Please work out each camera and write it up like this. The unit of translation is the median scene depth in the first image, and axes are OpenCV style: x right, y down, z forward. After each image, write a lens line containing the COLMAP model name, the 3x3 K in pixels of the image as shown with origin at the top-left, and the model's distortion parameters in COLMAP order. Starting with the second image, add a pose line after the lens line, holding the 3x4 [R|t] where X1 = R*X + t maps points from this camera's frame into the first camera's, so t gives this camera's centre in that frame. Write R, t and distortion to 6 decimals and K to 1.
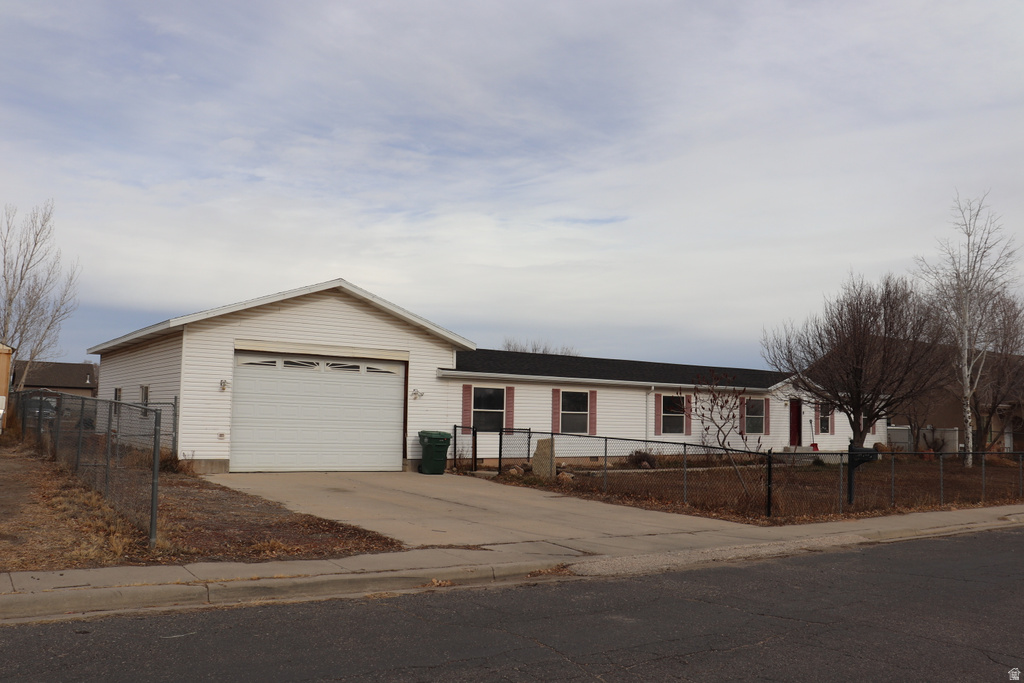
lens RADIAL K [[843.9, 0, 512.0], [0, 843.9, 341.5], [0, 0, 1]] dist [-0.174333, 0.163109]
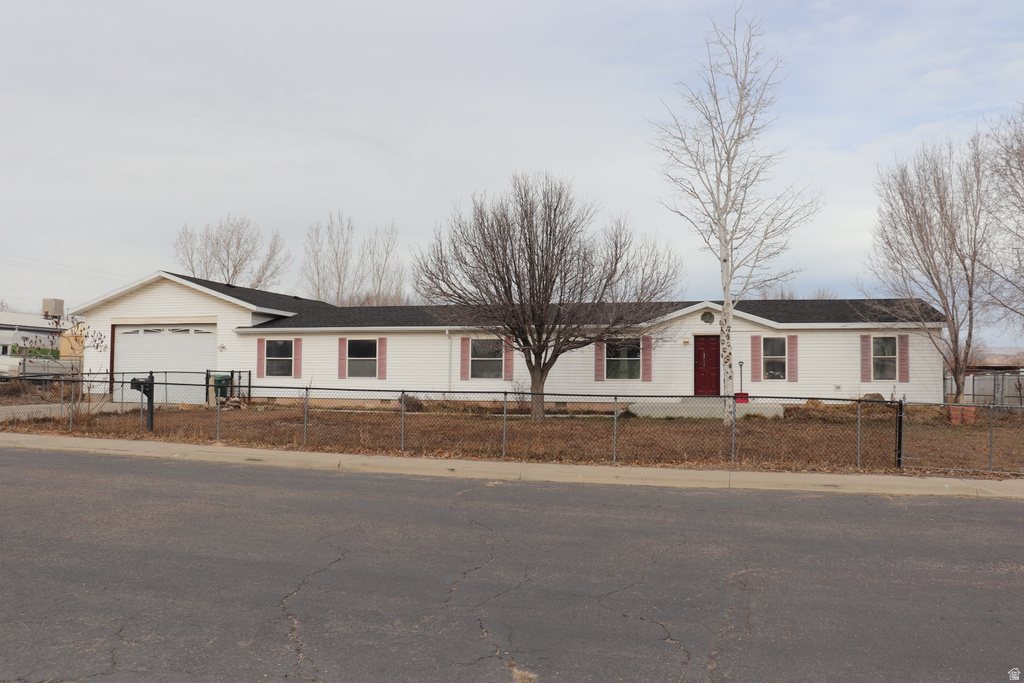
lens RADIAL K [[843.9, 0, 512.0], [0, 843.9, 341.5], [0, 0, 1]] dist [-0.174333, 0.163109]
pose [[0.629779, -0.044729, -0.775486, 1.057549], [0.079034, 0.996849, 0.006687, 0.071434], [0.772744, -0.065501, 0.631329, 0.469478]]
